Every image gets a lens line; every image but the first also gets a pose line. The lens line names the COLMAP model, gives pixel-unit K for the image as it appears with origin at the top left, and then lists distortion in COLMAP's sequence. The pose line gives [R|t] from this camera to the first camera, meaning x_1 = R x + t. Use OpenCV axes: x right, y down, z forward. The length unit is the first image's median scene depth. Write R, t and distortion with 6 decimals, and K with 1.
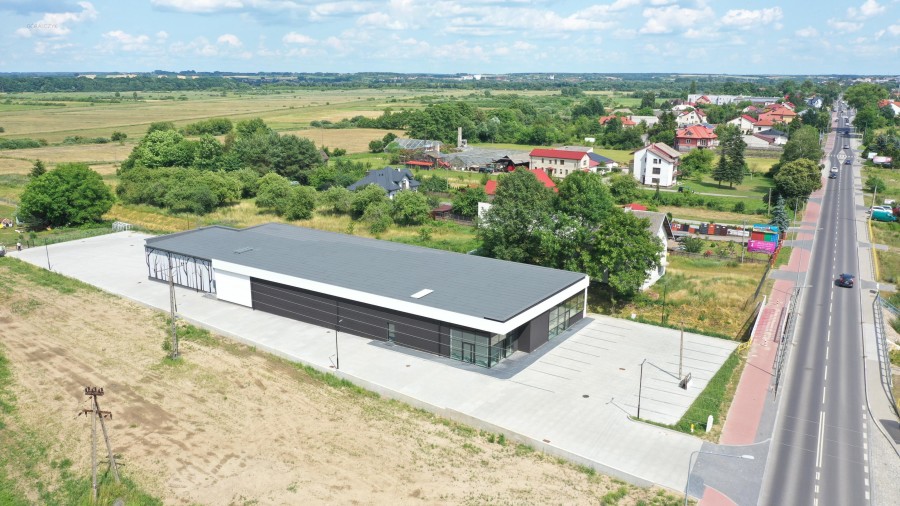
lens RADIAL K [[712.6, 0, 450.0], [0, 712.6, 253.0], [0, 0, 1]] dist [0.004045, -0.002328]
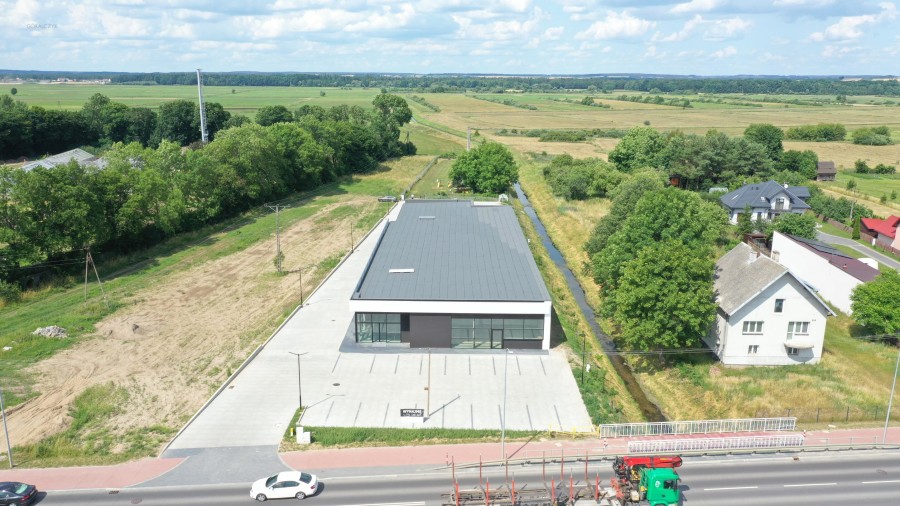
lens RADIAL K [[712.6, 0, 450.0], [0, 712.6, 253.0], [0, 0, 1]] dist [0.004045, -0.002328]
pose [[0.560108, 0.205116, -0.802625, 0.697099], [-0.208694, 0.972552, 0.102906, -0.077655], [0.801702, 0.109864, 0.587541, 0.342198]]
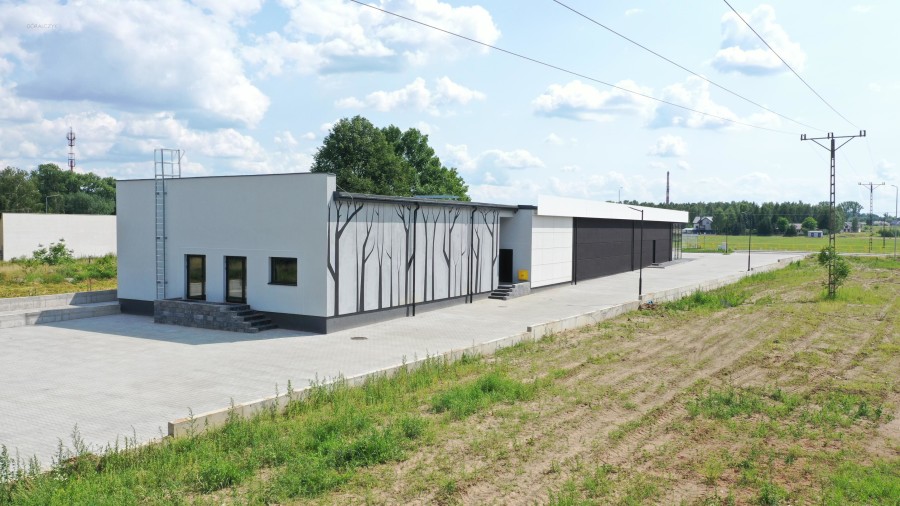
lens RADIAL K [[712.6, 0, 450.0], [0, 712.6, 253.0], [0, 0, 1]] dist [0.004045, -0.002328]
pose [[-0.071400, -0.044170, 0.996469, -0.731102], [0.233765, 0.970455, 0.059767, 0.004279], [-0.969668, 0.237207, -0.058965, 1.029184]]
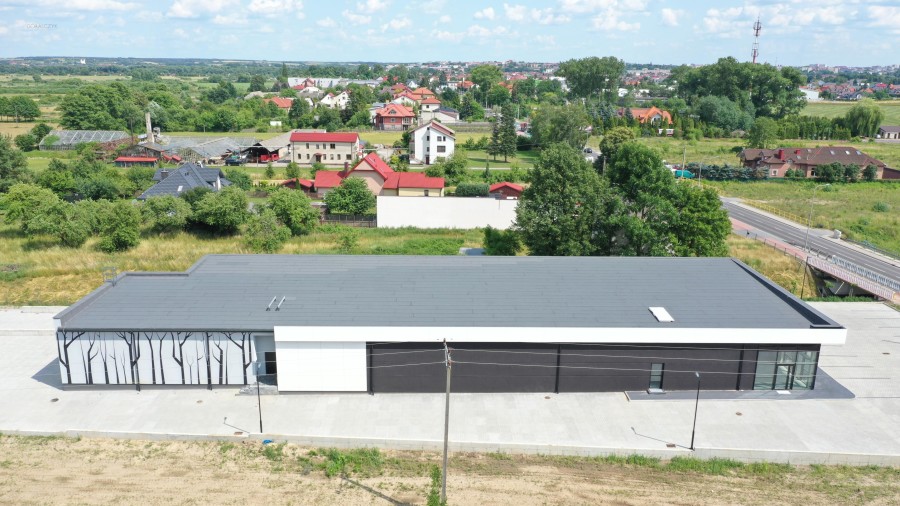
lens RADIAL K [[712.6, 0, 450.0], [0, 712.6, 253.0], [0, 0, 1]] dist [0.004045, -0.002328]
pose [[0.816139, -0.140529, 0.560508, -0.504512], [0.130472, 0.989744, 0.058170, -0.062492], [-0.562934, 0.025656, 0.826104, 0.415231]]
